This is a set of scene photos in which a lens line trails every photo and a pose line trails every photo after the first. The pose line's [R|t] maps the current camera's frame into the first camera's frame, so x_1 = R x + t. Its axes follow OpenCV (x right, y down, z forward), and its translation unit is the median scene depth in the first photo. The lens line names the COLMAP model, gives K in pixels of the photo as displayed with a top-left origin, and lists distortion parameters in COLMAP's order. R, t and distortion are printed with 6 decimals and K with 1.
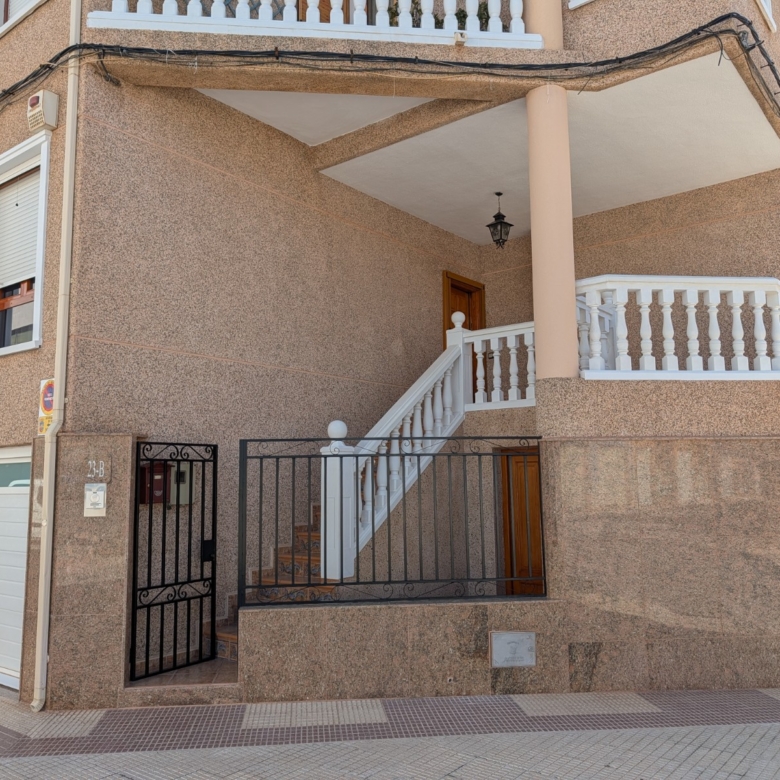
lens RADIAL K [[740.1, 0, 390.0], [0, 740.1, 390.0], [0, 0, 1]] dist [0.012451, 0.000622]
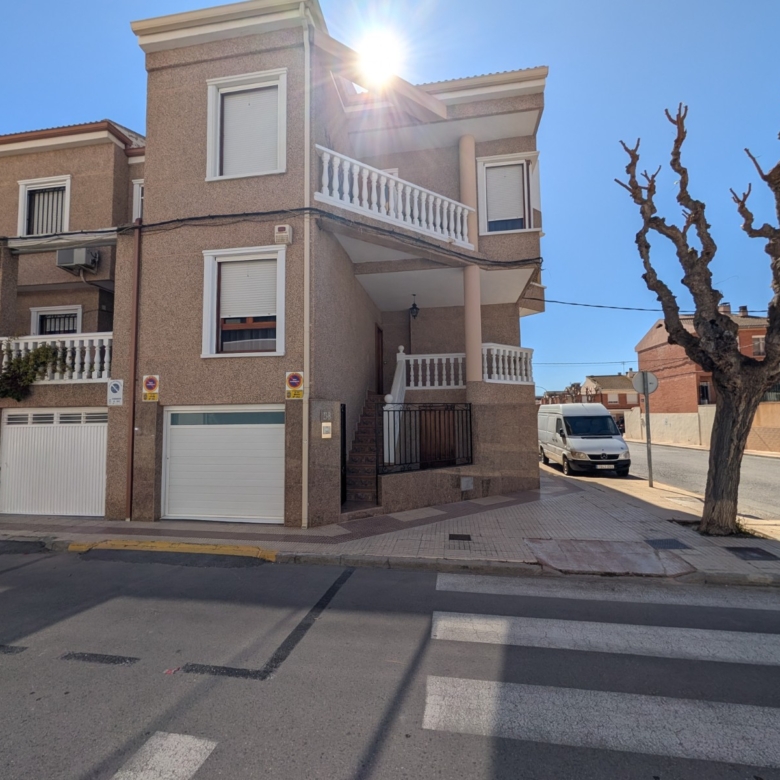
lens RADIAL K [[397.4, 0, 389.7], [0, 397.4, 388.2], [0, 0, 1]] dist [-0.001129, -0.000586]
pose [[0.873791, 0.034160, 0.485101, -0.714167], [-0.058683, 0.997647, 0.035449, -0.022305], [-0.482749, -0.059442, 0.873739, -0.078638]]
